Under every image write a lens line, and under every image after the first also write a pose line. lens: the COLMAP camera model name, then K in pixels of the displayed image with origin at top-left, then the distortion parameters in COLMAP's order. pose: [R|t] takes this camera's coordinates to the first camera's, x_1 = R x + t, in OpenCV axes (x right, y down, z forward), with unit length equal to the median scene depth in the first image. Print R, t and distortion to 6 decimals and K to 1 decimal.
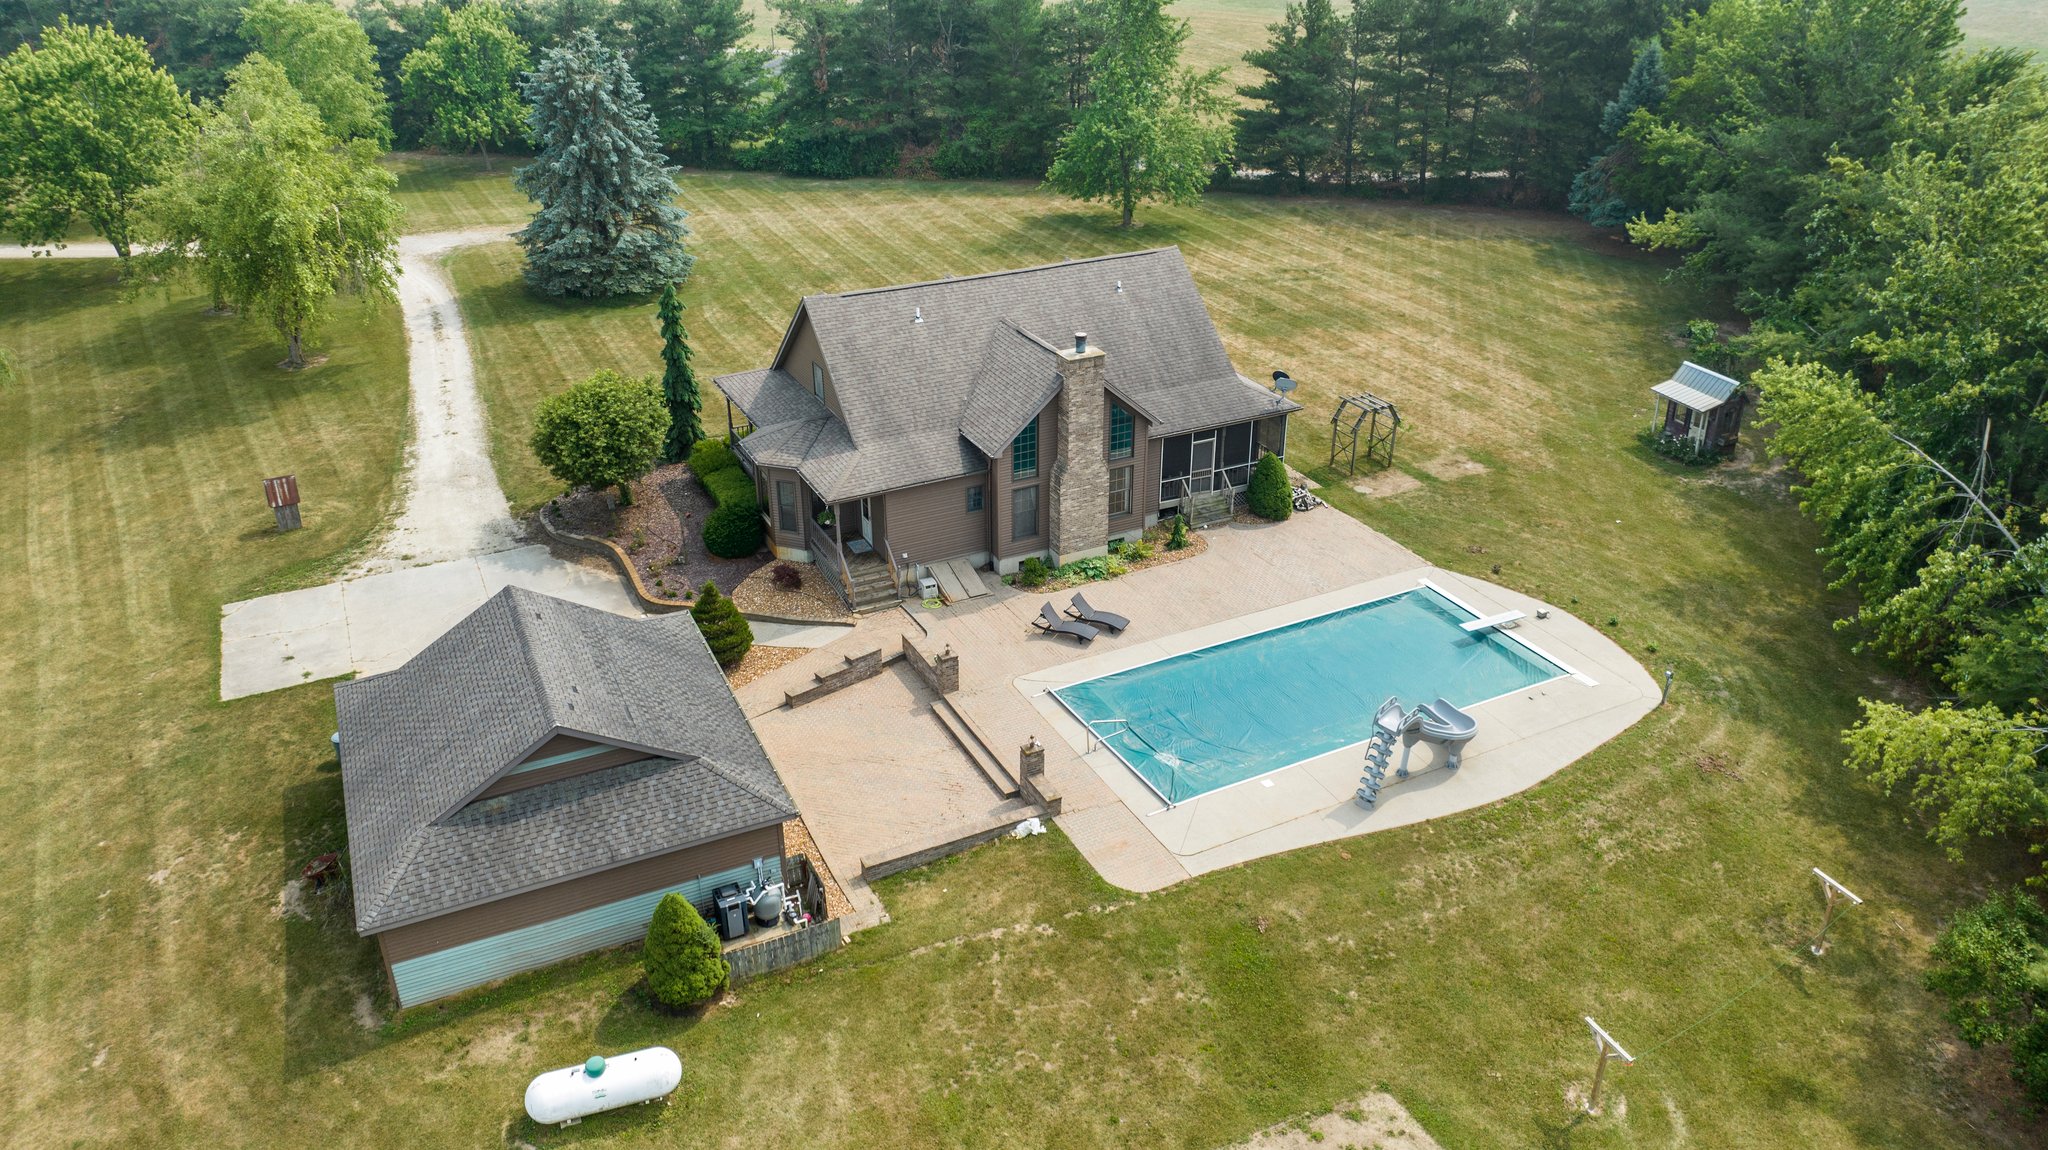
lens RADIAL K [[1444.5, 0, 1029.3], [0, 1444.5, 551.2], [0, 0, 1]] dist [-0.016686, -0.007405]
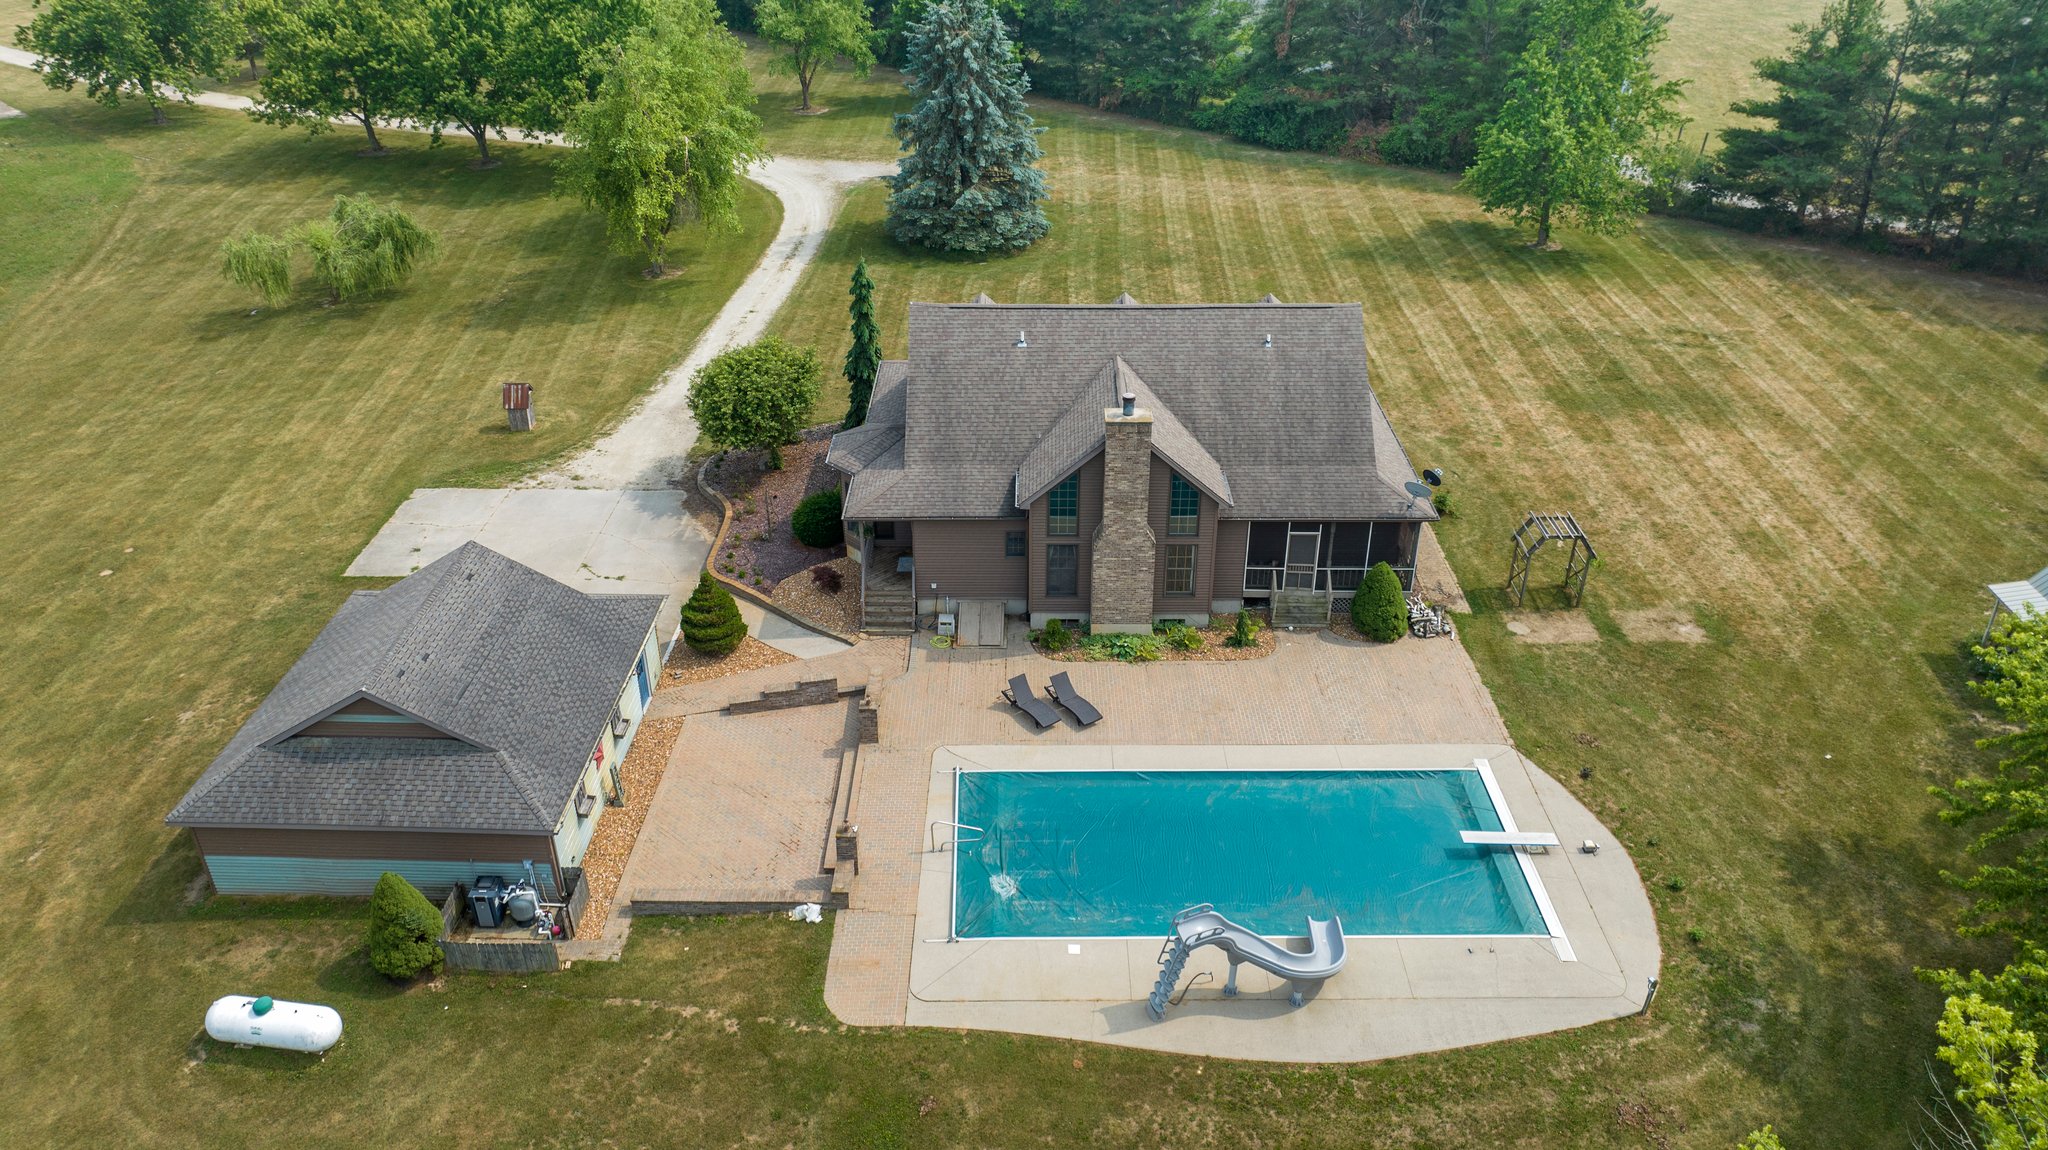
lens RADIAL K [[1443.3, 0, 1027.8], [0, 1443.3, 552.7], [0, 0, 1]] dist [-0.027516, 0.022790]
pose [[0.889478, 0.224912, -0.397799, 0.346155], [-0.204338, 0.974376, 0.094004, -0.121306], [0.408749, -0.002329, 0.912644, 0.145829]]
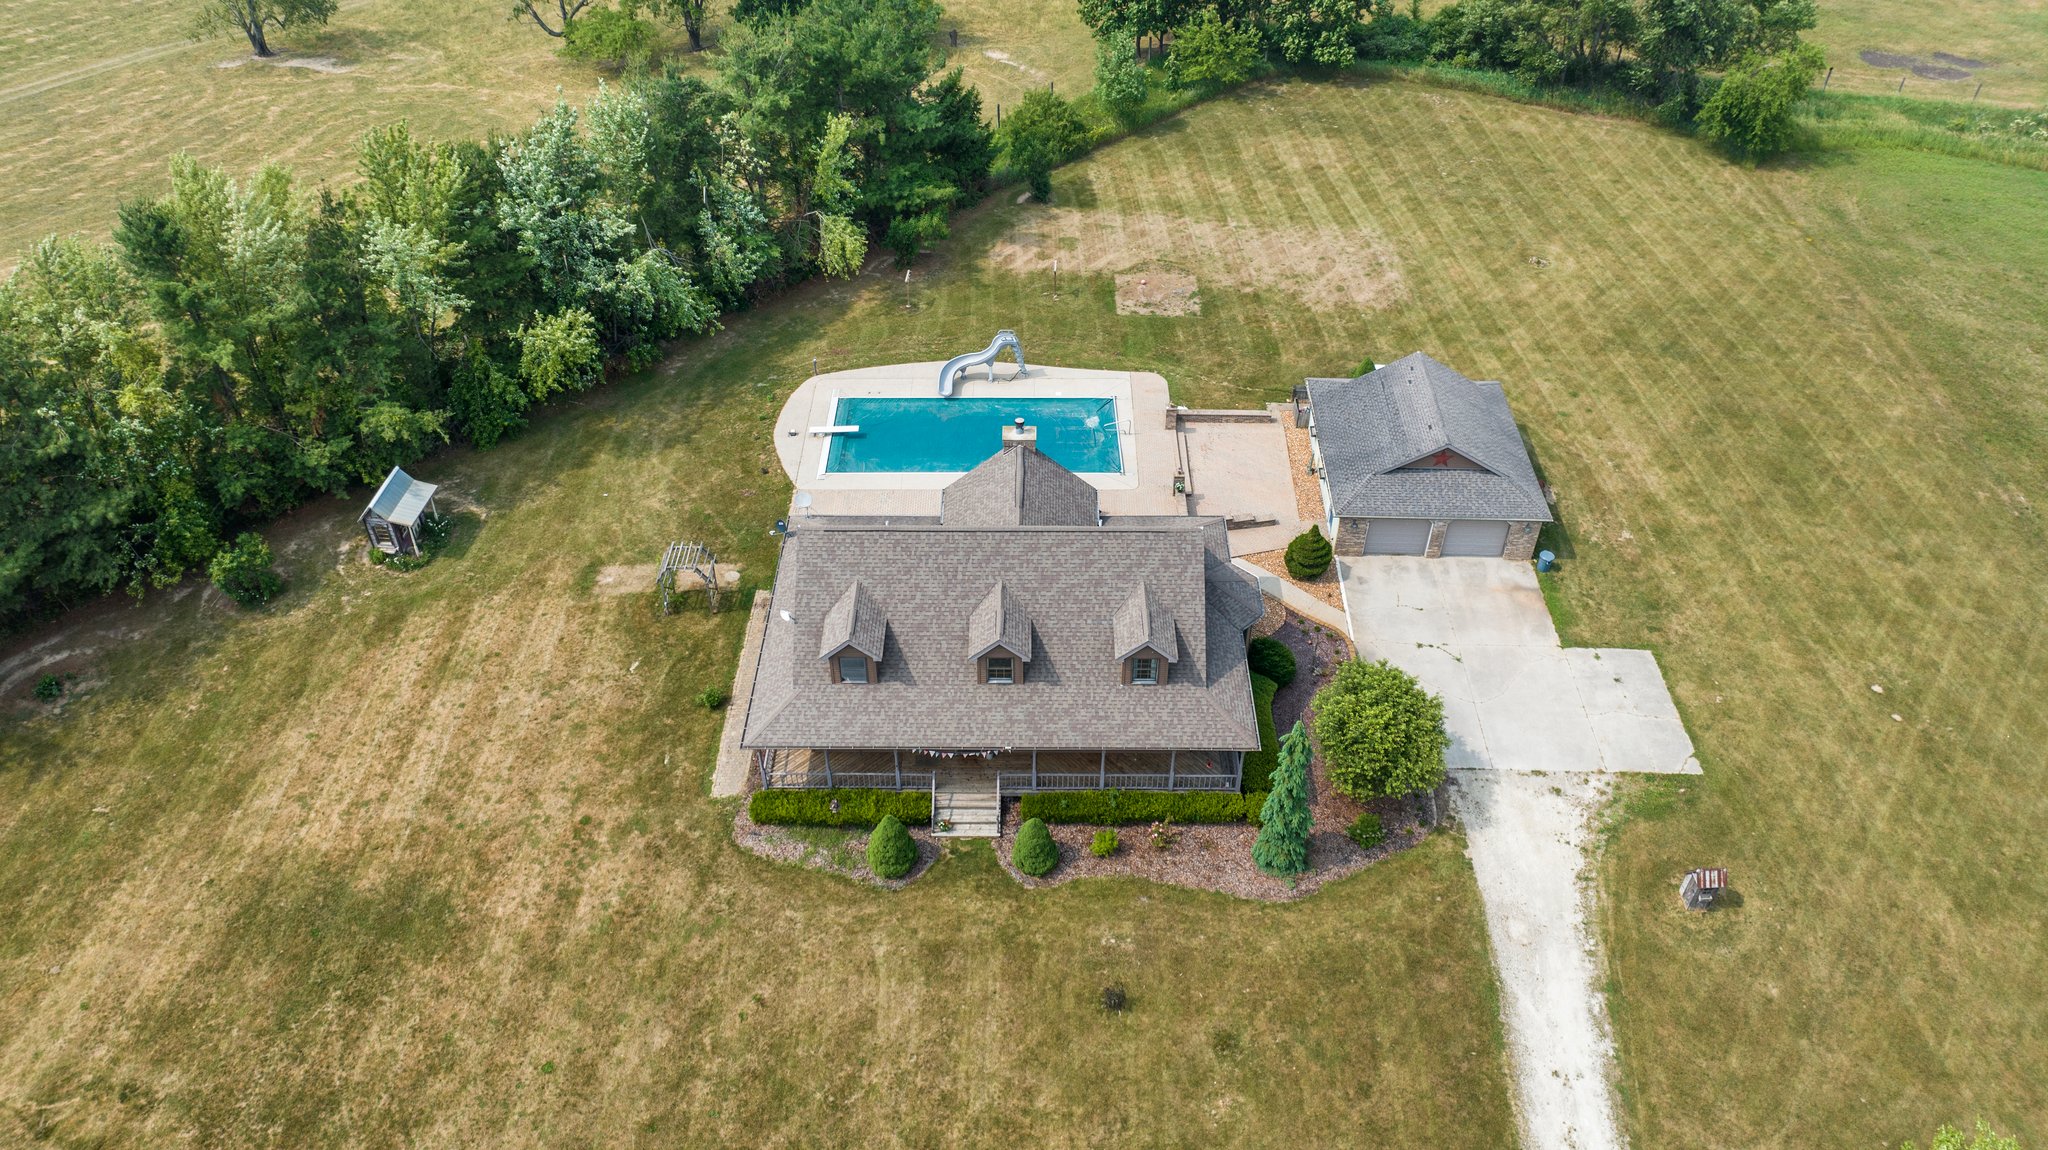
lens RADIAL K [[1444.5, 0, 1029.3], [0, 1444.5, 551.2], [0, 0, 1]] dist [-0.016686, -0.007405]
pose [[-0.887844, -0.299343, 0.349466, -0.432051], [0.205099, 0.422410, 0.882895, -1.173083], [-0.411906, 0.855549, -0.313639, 1.435323]]
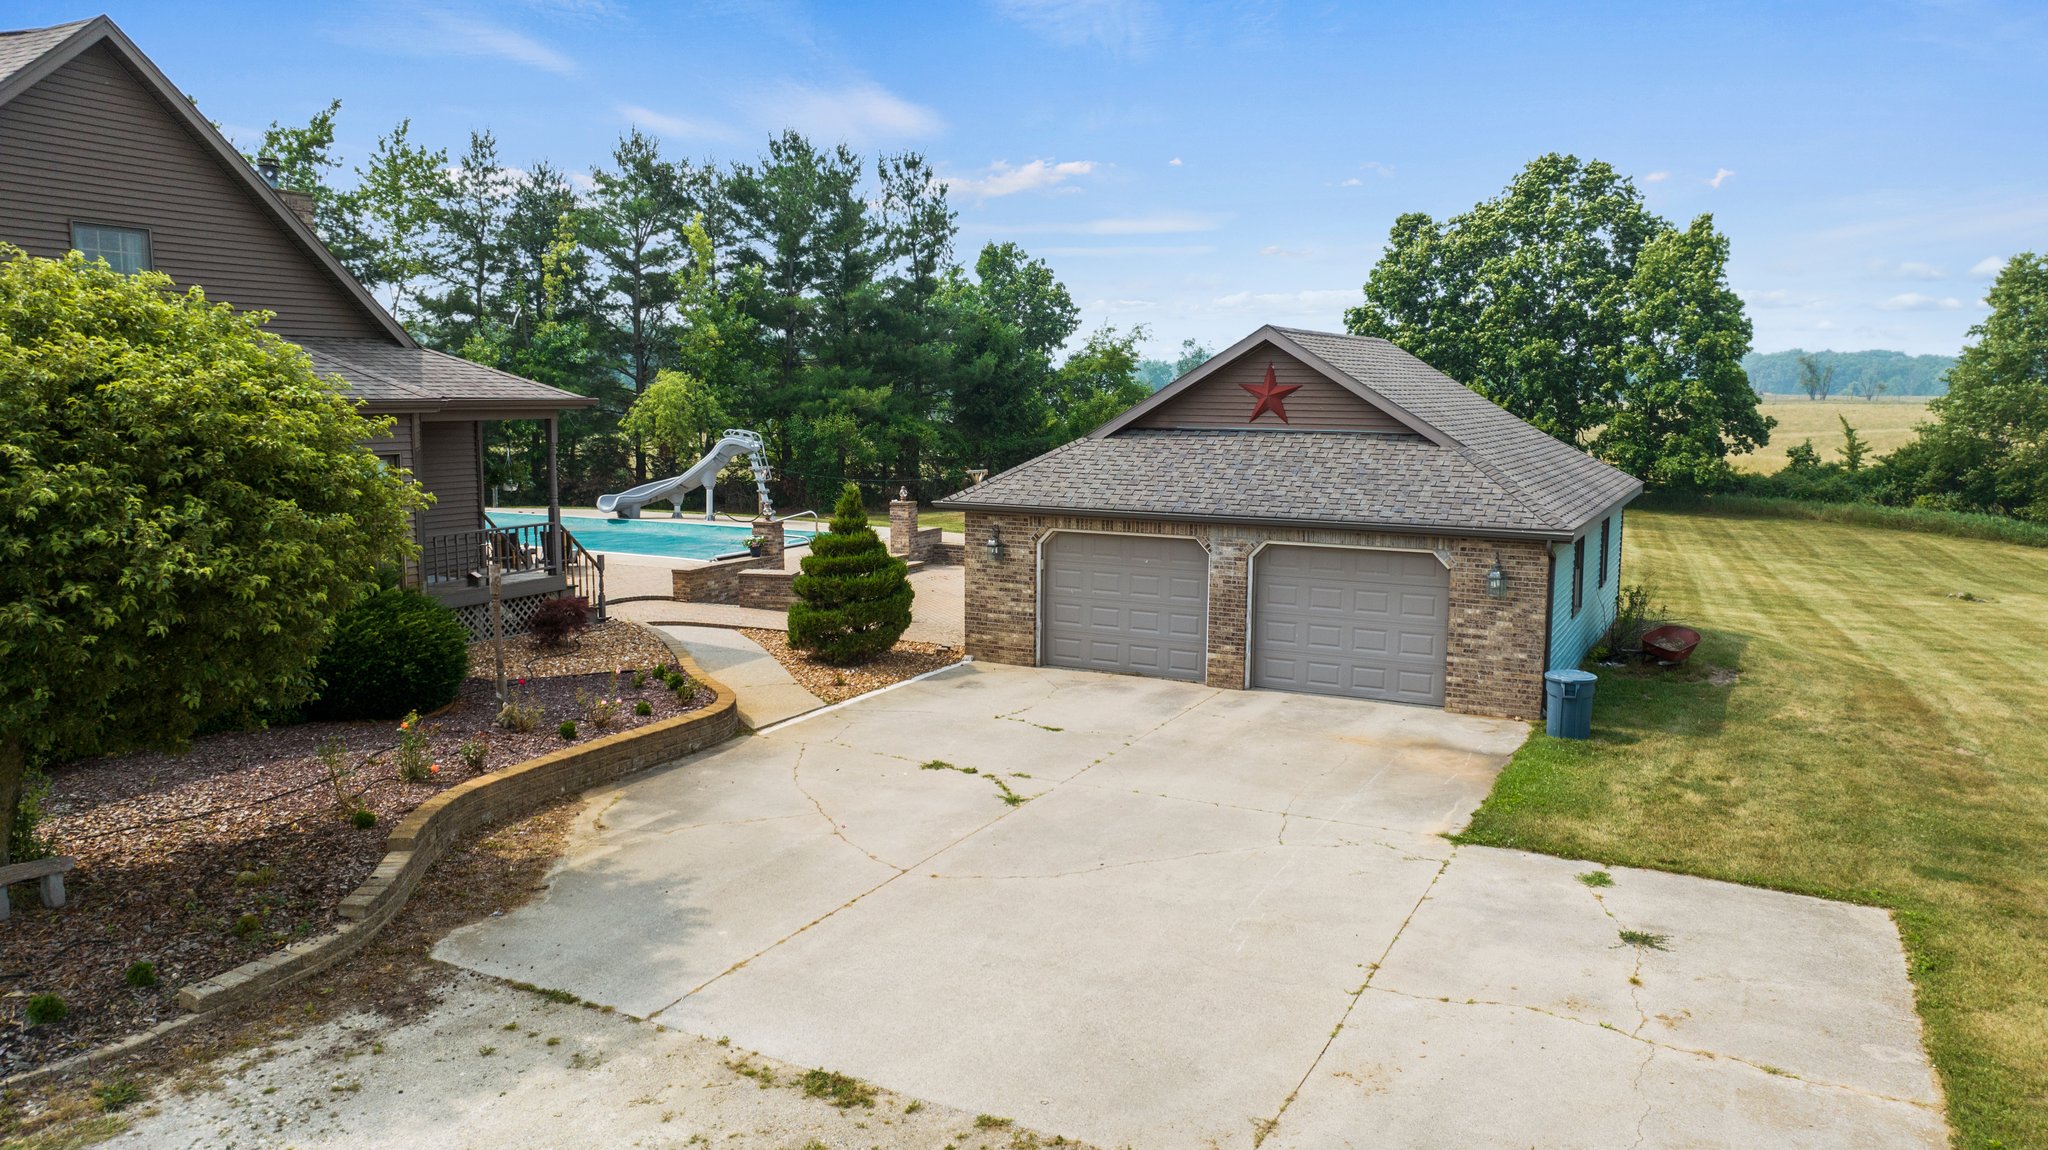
lens RADIAL K [[1444.5, 0, 1029.3], [0, 1444.5, 551.2], [0, 0, 1]] dist [-0.016686, -0.007405]
pose [[-0.598619, -0.096989, 0.795140, -0.607959], [0.350739, 0.860693, 0.369038, -0.114881], [-0.720164, 0.499801, -0.481210, 1.094086]]
